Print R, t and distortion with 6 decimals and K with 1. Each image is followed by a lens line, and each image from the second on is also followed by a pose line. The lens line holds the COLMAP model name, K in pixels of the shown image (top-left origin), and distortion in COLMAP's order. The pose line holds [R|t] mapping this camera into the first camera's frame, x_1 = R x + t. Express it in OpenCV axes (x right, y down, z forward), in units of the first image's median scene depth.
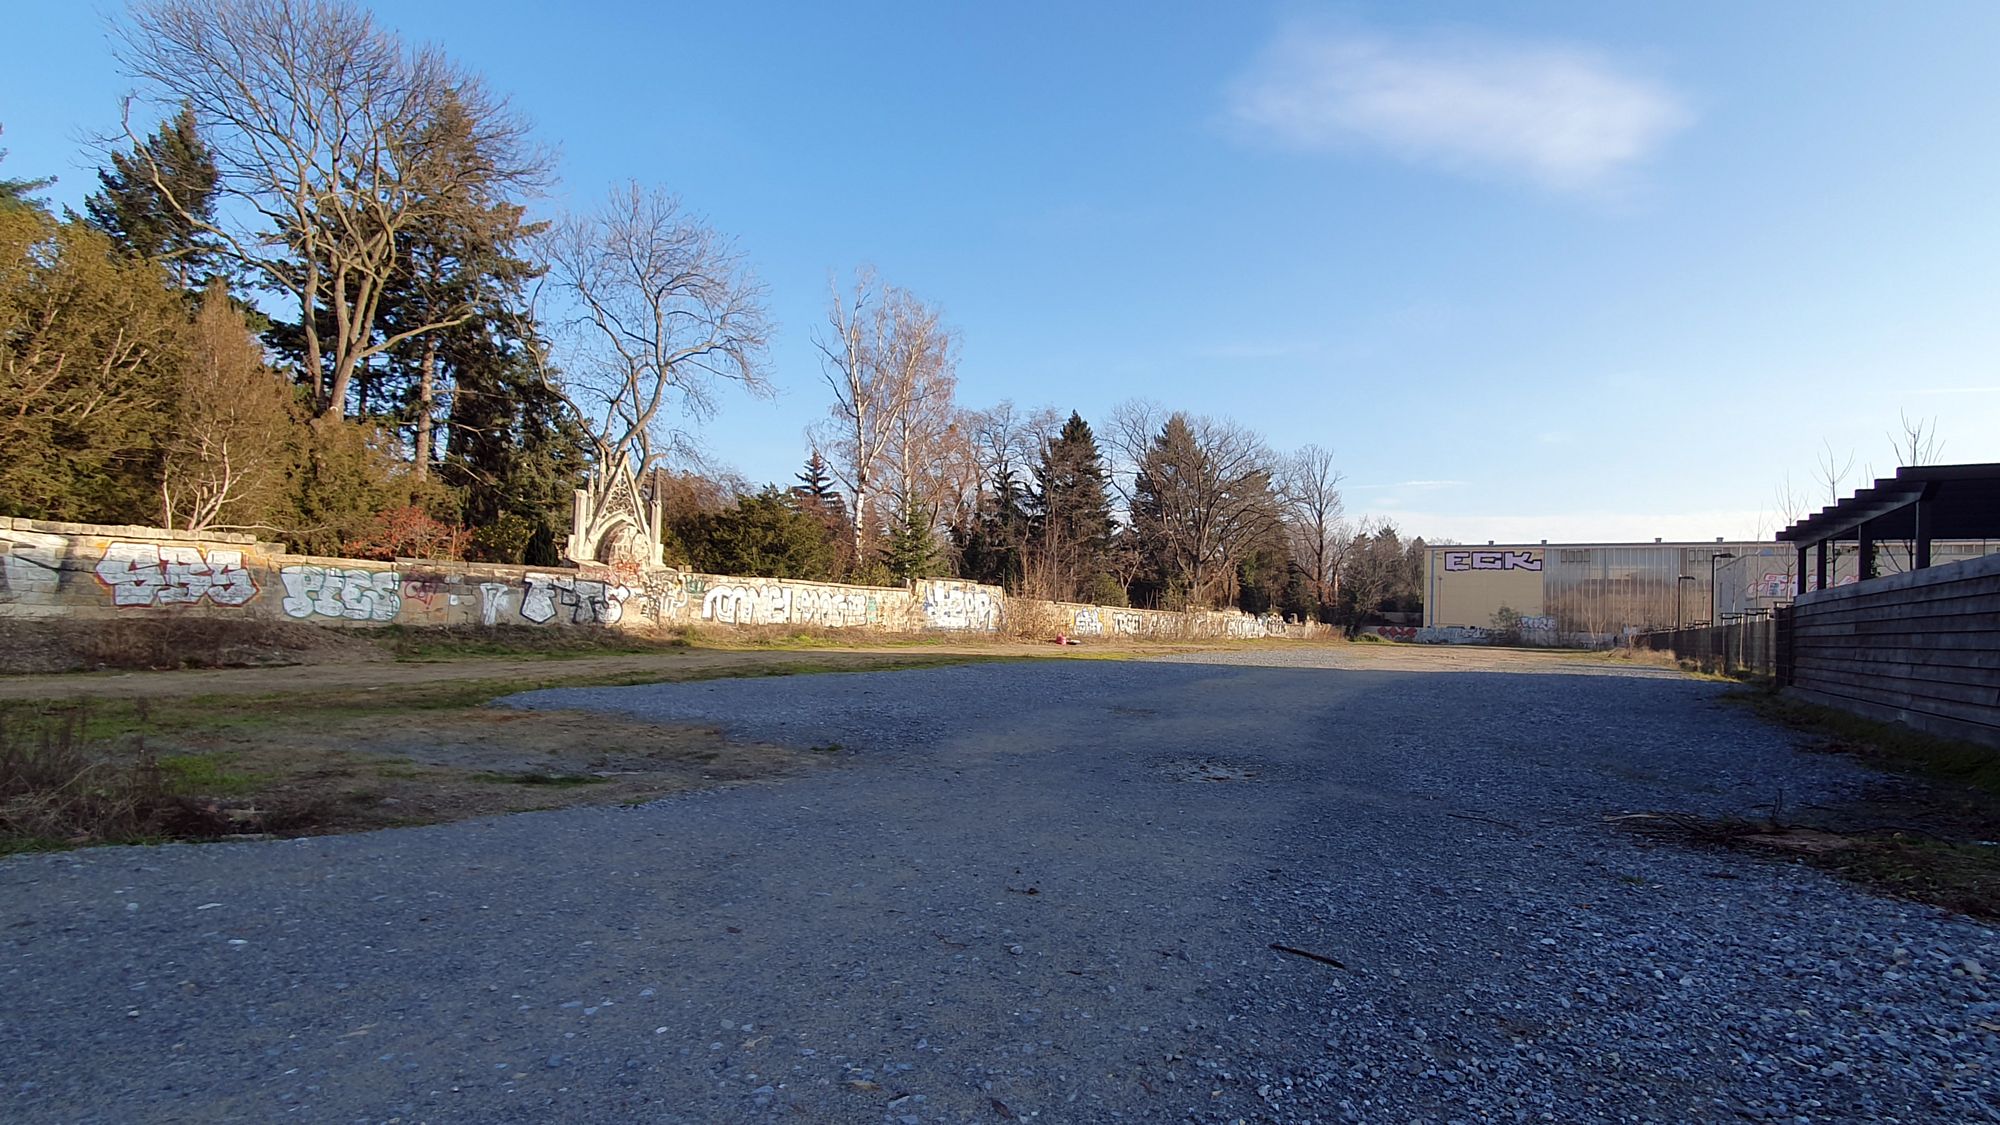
lens RADIAL K [[927.2, 0, 1040.1], [0, 927.2, 604.9], [0, 0, 1]] dist [0.001281, -0.000048]
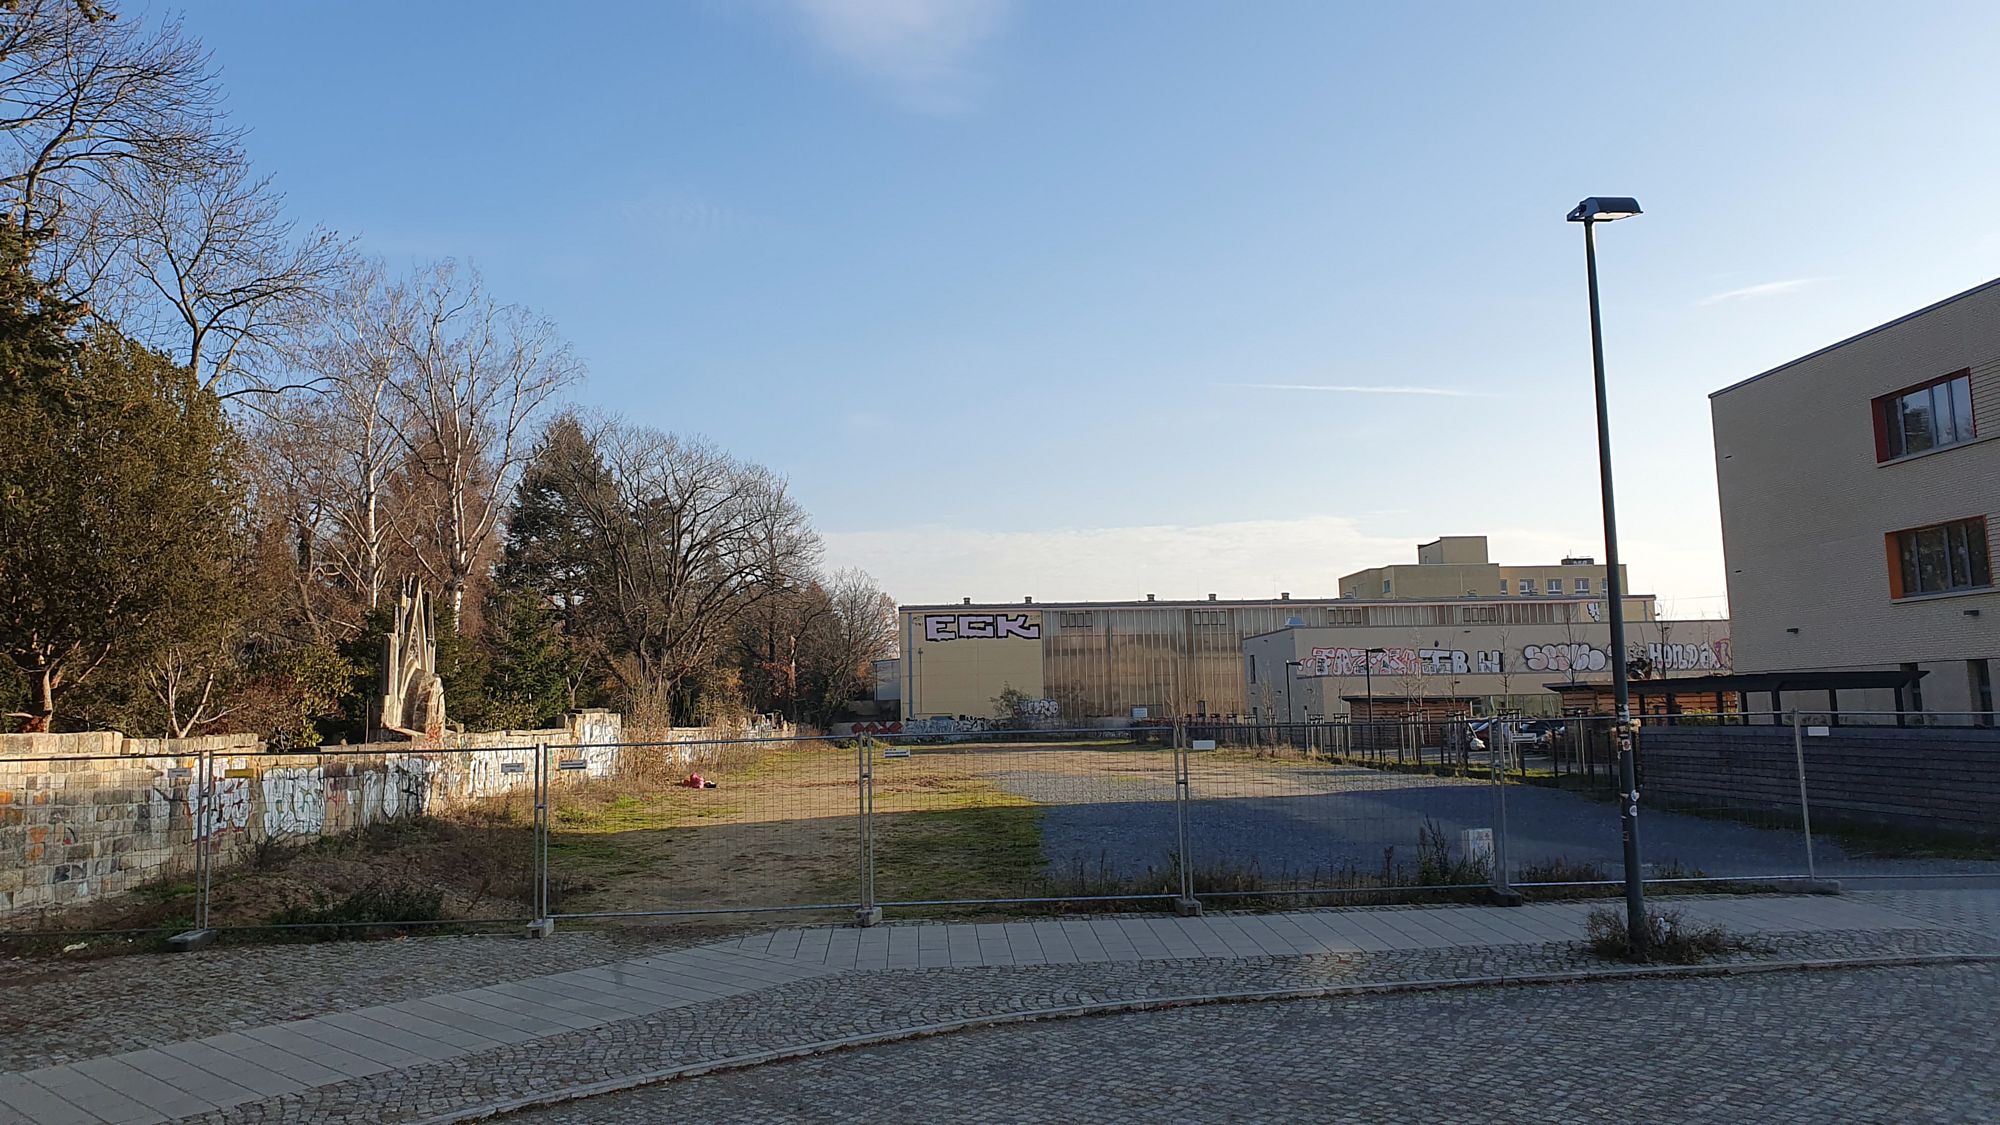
lens RADIAL K [[1552.4, 0, 1000.0], [0, 1552.4, 562.5], [0, 0, 1]] dist [-0.011692, -0.005151]
pose [[0.846155, 0.001646, 0.532935, -0.438020], [0.038081, 0.997252, -0.063541, -0.049332], [-0.531575, 0.074060, 0.843767, -0.181185]]
